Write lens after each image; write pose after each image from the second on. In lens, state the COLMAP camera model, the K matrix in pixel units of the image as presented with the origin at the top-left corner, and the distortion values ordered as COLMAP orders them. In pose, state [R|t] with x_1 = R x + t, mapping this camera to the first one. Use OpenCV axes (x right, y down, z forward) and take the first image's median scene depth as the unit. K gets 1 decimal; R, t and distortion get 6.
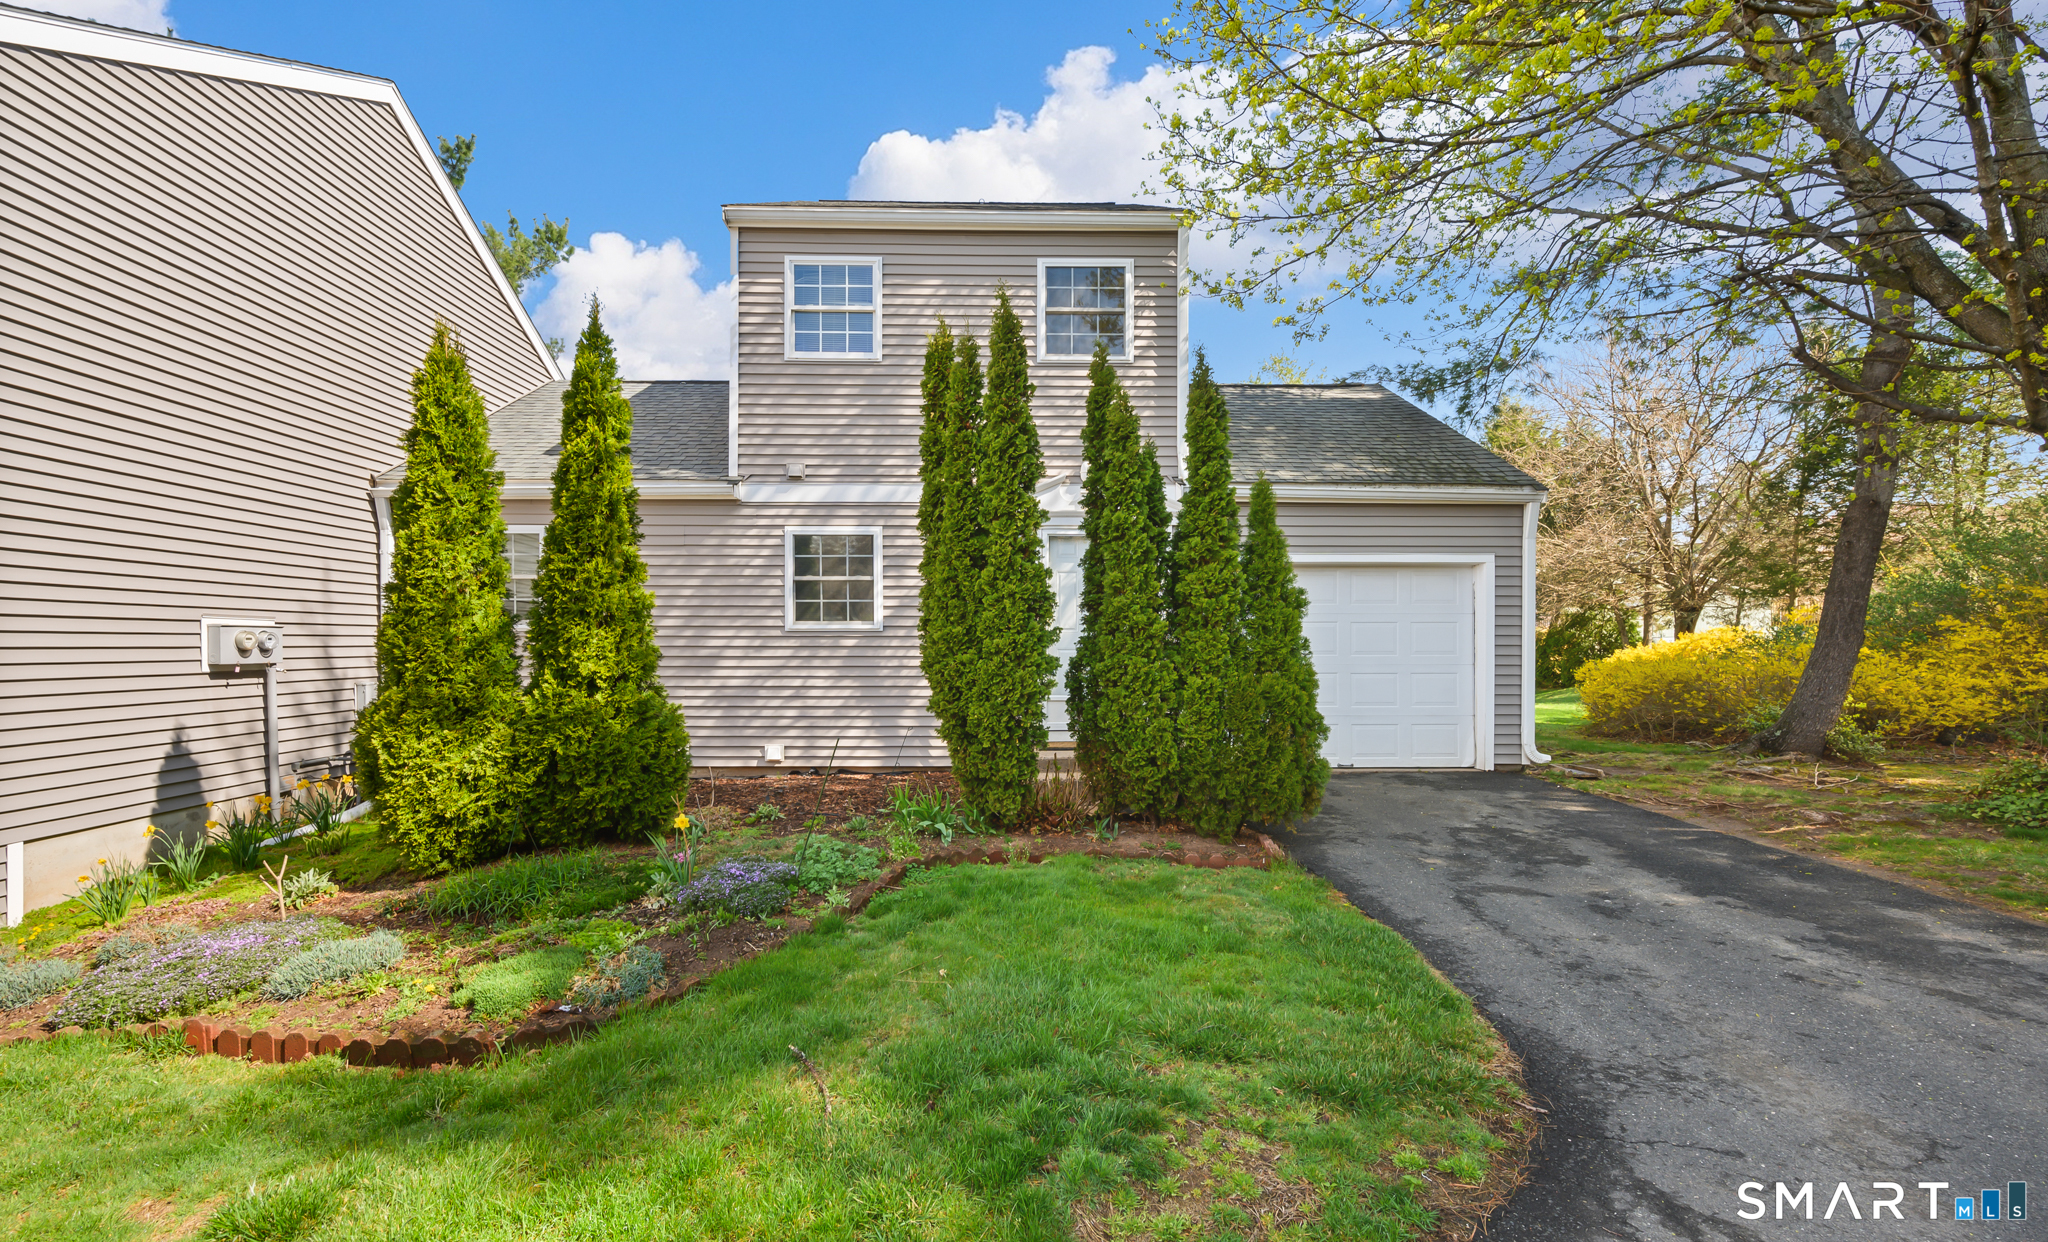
lens RADIAL K [[901.9, 0, 1023.3], [0, 901.9, 649.8], [0, 0, 1]] dist [0.001808, 0.000160]
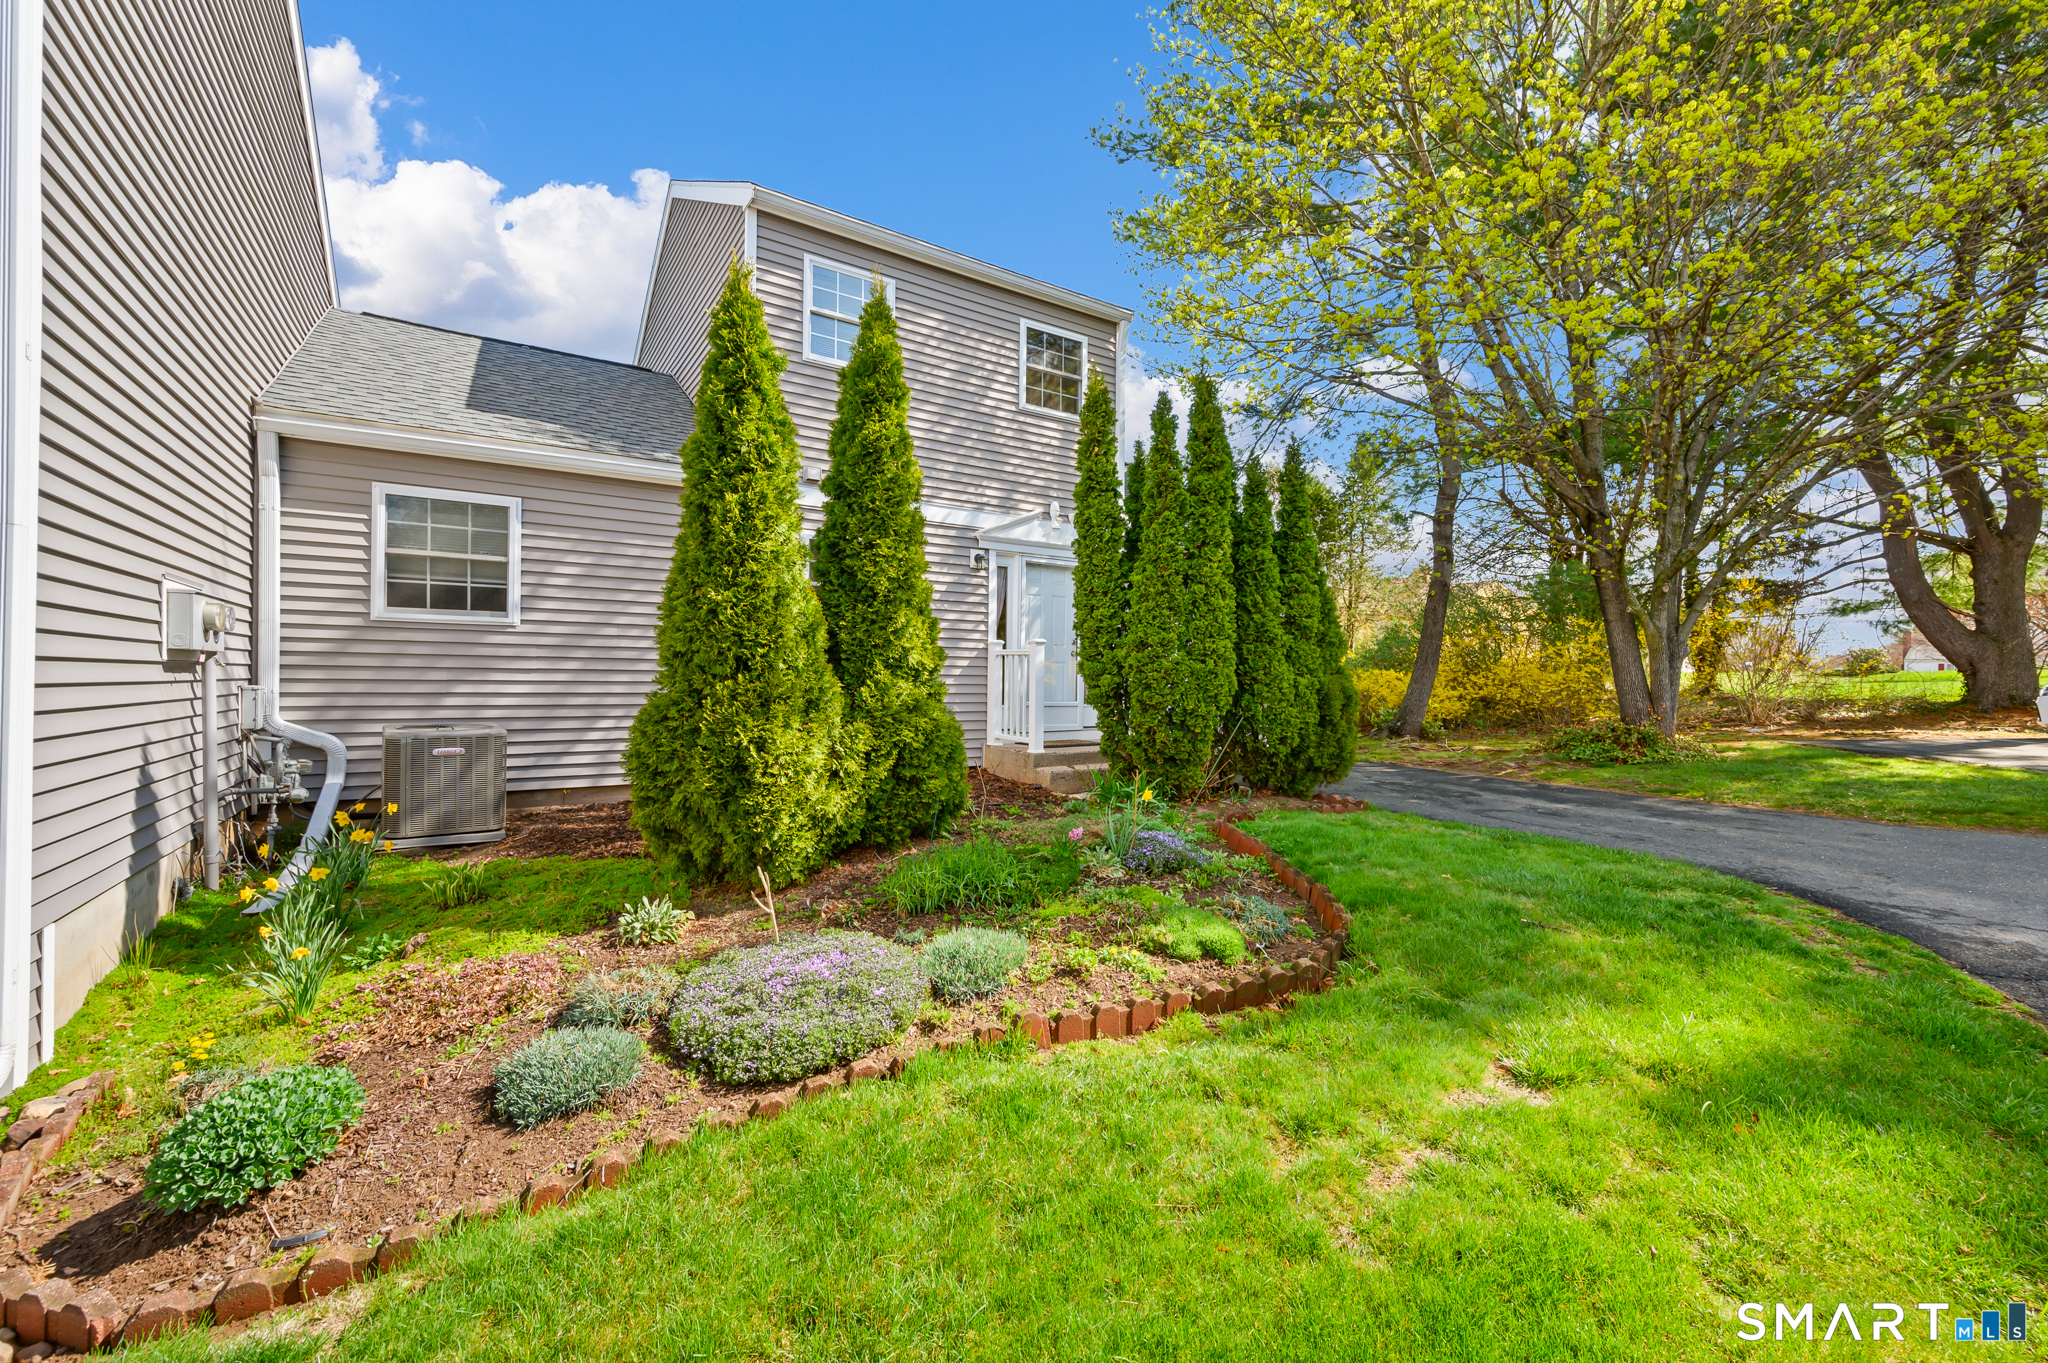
lens RADIAL K [[822.3, 0, 1024.0], [0, 822.3, 681.5], [0, 0, 1]] dist [0.010832, -0.000020]
pose [[0.851018, 0.007432, 0.525083, -0.527161], [-0.005685, 0.999972, -0.004941, 0.030454], [-0.525105, 0.001220, 0.851037, 0.114969]]
